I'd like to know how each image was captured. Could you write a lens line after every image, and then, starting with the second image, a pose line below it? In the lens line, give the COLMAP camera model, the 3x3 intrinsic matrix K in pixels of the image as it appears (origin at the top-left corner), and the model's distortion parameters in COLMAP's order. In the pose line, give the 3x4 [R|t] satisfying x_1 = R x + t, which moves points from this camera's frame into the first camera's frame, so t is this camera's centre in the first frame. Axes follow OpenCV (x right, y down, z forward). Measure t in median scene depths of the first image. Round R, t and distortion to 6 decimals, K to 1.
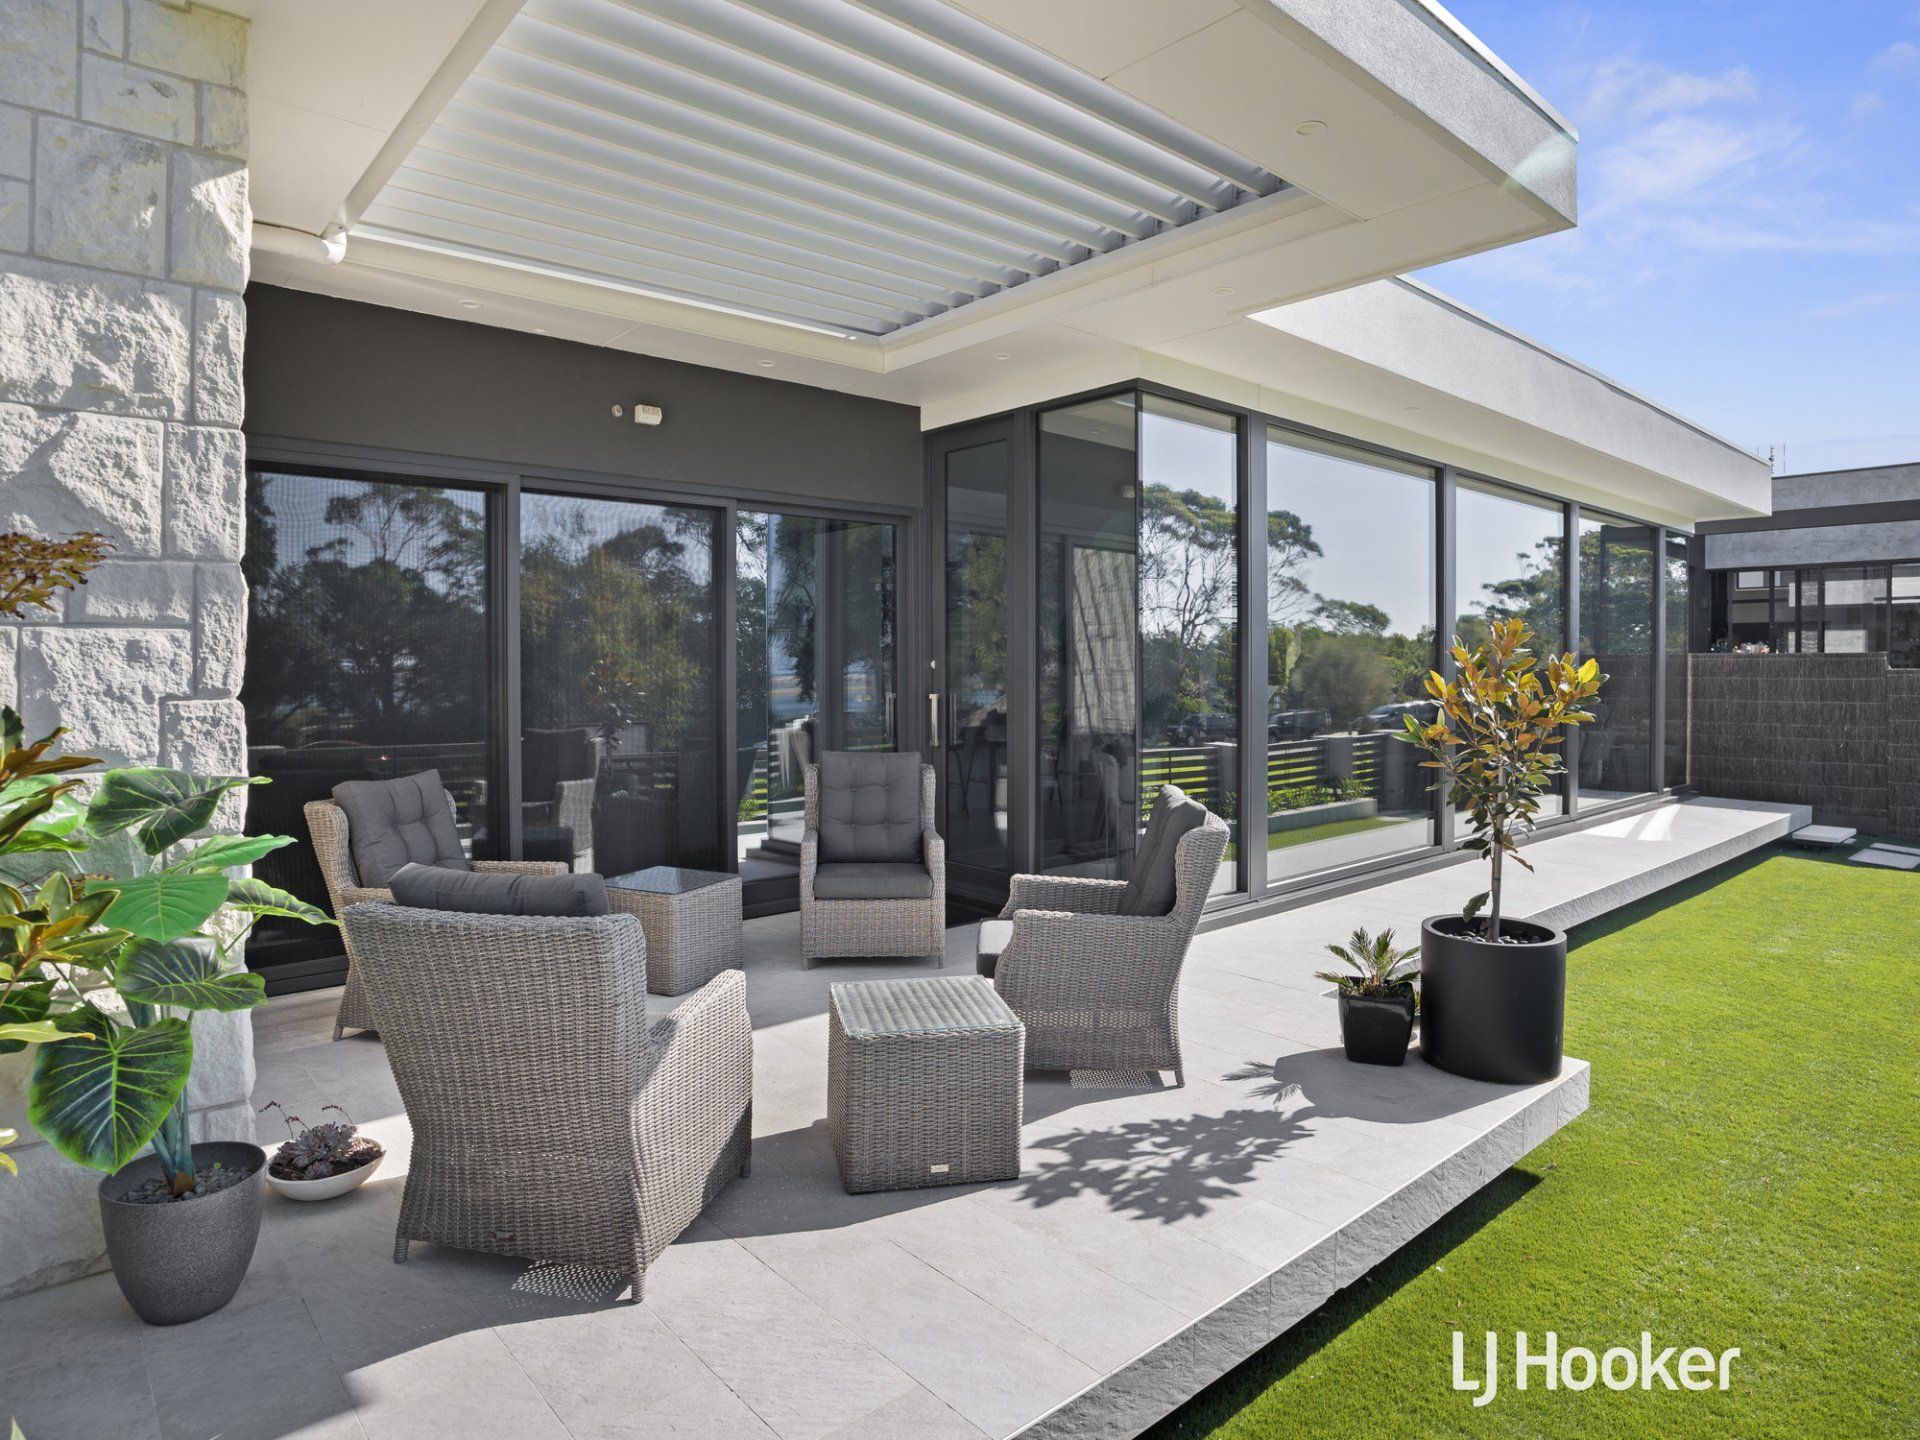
lens RADIAL K [[1108.5, 0, 964.0], [0, 1108.5, 685.3], [0, 0, 1]] dist [-0.004615, -0.000071]
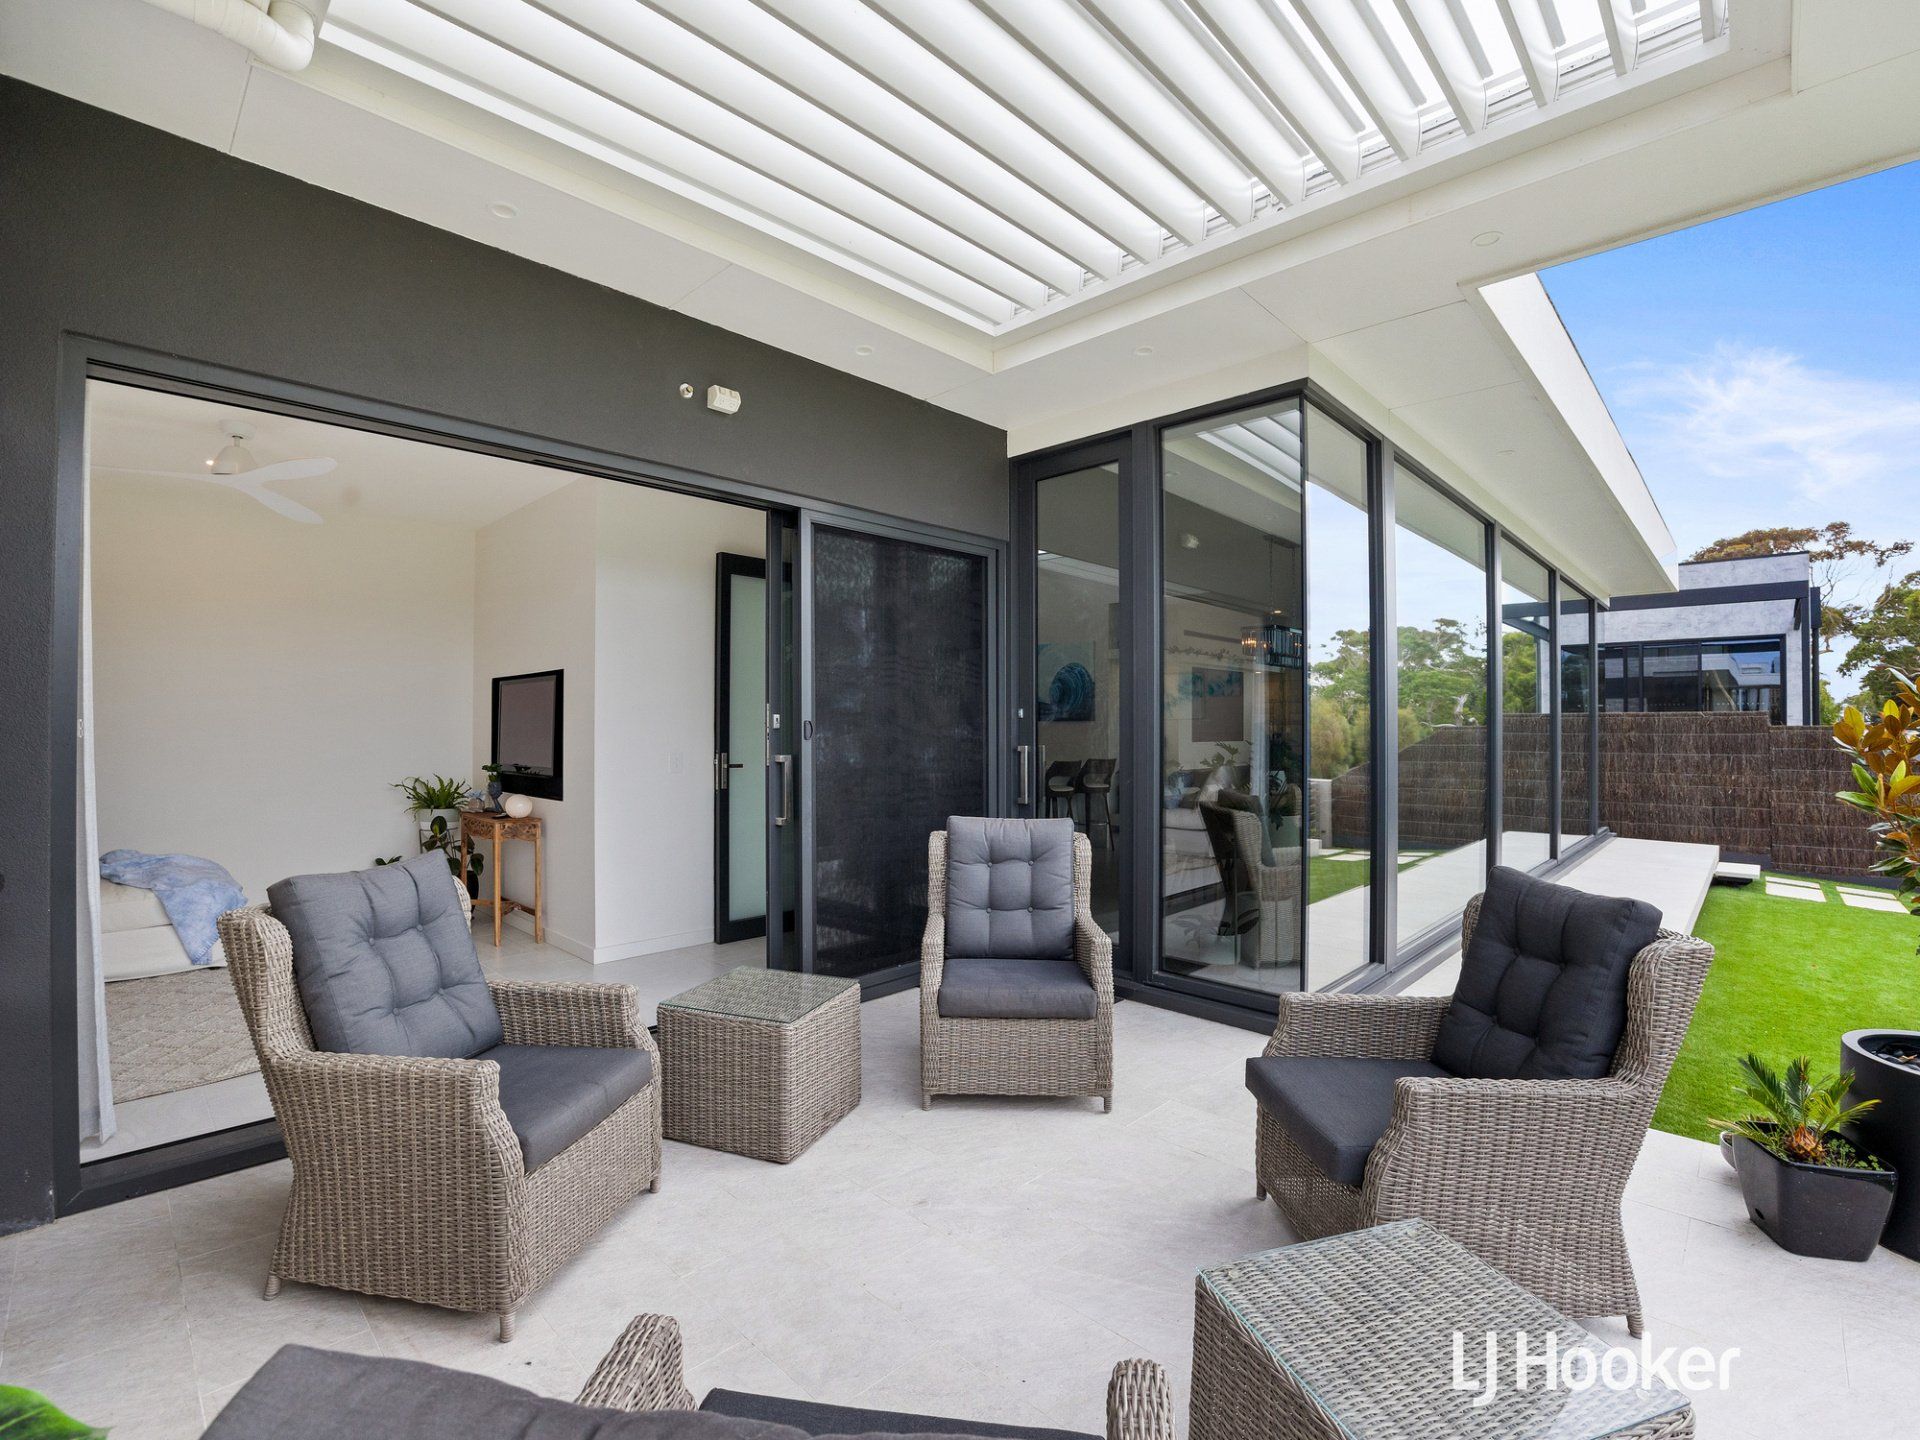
lens RADIAL K [[864.6, 0, 960.0], [0, 864.6, 720.0], [0, 0, 1]] dist [-0.026790, 0.000701]
pose [[0.995902, 0.003755, 0.090365, -0.142346], [-0.001373, 0.999650, -0.026408, 0.005804], [-0.090433, 0.026176, 0.995558, 0.306378]]
